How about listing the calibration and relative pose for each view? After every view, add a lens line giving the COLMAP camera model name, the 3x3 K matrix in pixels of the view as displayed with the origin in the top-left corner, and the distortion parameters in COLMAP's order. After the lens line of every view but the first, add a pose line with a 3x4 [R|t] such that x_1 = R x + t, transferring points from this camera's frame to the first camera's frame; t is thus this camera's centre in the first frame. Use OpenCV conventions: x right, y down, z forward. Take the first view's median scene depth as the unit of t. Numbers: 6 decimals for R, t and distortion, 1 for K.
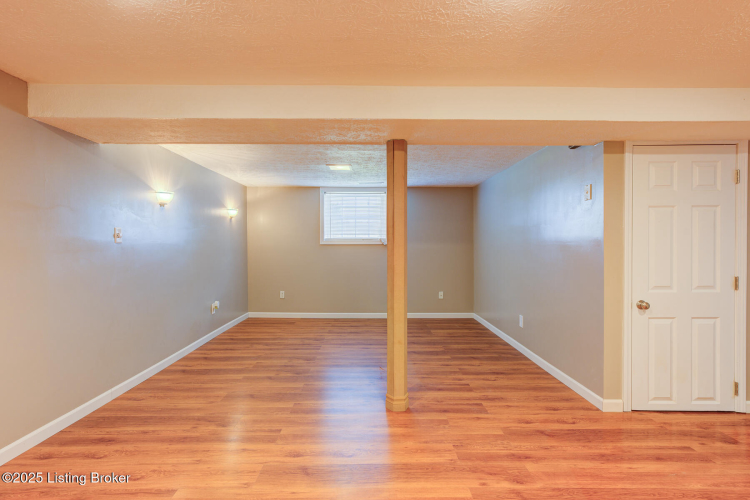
lens RADIAL K [[367.3, 0, 375.0], [0, 367.3, 250.0], [0, 0, 1]] dist [0.004708, 0.000851]
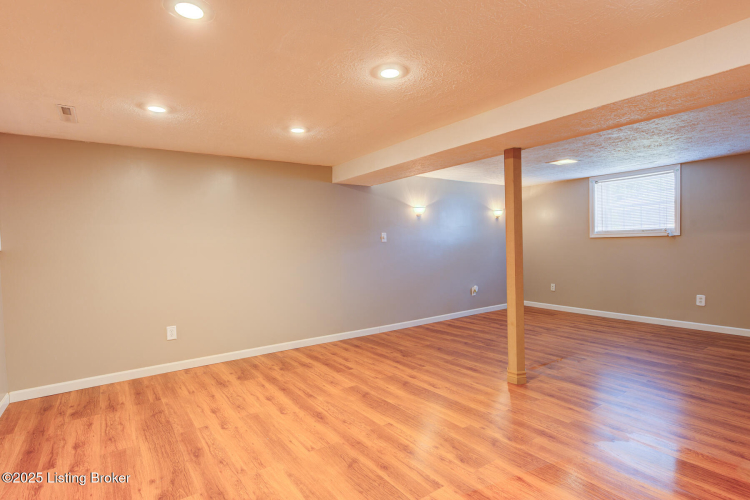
lens RADIAL K [[367.3, 0, 375.0], [0, 367.3, 250.0], [0, 0, 1]] dist [0.004708, 0.000851]
pose [[0.588528, 0.001035, -0.808476, 0.570373], [0.012379, 0.999870, 0.010292, -0.000133], [0.808382, -0.016065, 0.588439, -0.023321]]
